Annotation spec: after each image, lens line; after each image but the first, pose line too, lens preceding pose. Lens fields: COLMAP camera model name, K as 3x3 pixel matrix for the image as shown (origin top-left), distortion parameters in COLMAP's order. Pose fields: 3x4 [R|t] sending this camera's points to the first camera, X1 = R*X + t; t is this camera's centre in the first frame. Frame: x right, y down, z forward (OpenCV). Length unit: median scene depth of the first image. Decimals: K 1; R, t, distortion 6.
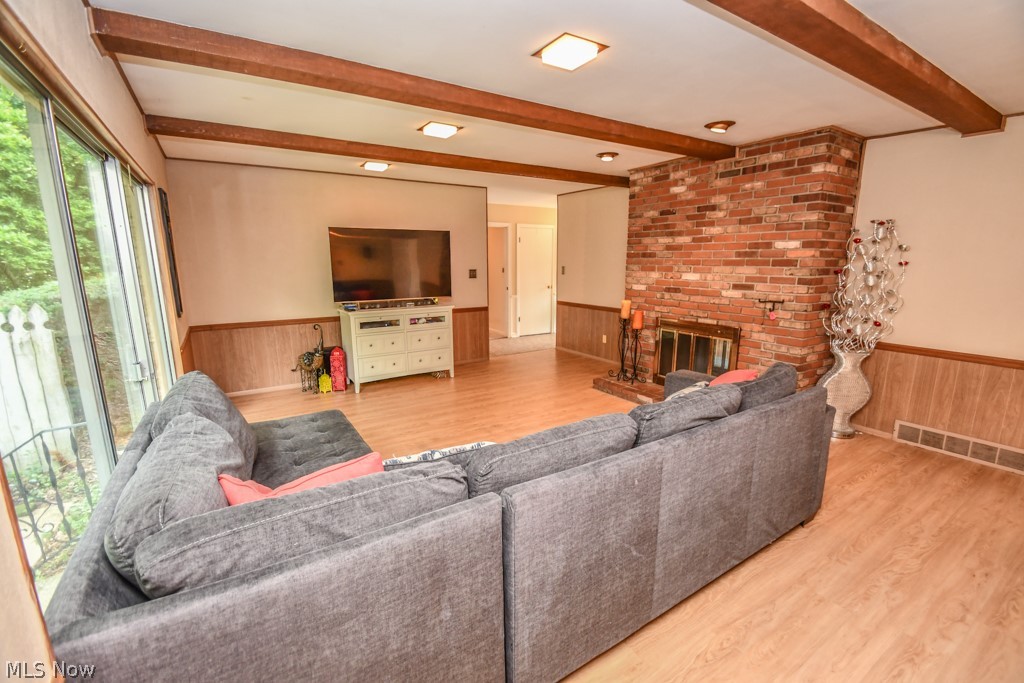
lens RADIAL K [[446.5, 0, 512.8], [0, 446.5, 350.4], [0, 0, 1]] dist [0.000301, -0.000383]
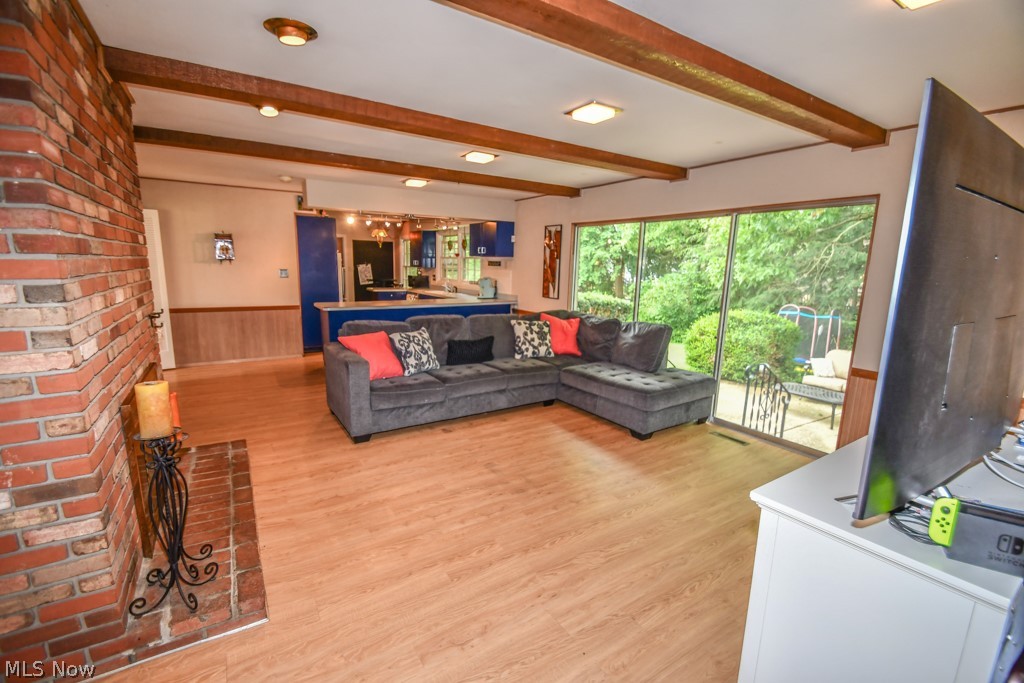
lens RADIAL K [[446.5, 0, 512.8], [0, 446.5, 350.4], [0, 0, 1]] dist [0.000301, -0.000383]
pose [[-0.999772, -0.021285, 0.001776, -0.019335], [-0.018983, 0.923605, 0.382874, -0.297529], [-0.009790, 0.382753, -0.923799, 1.442081]]
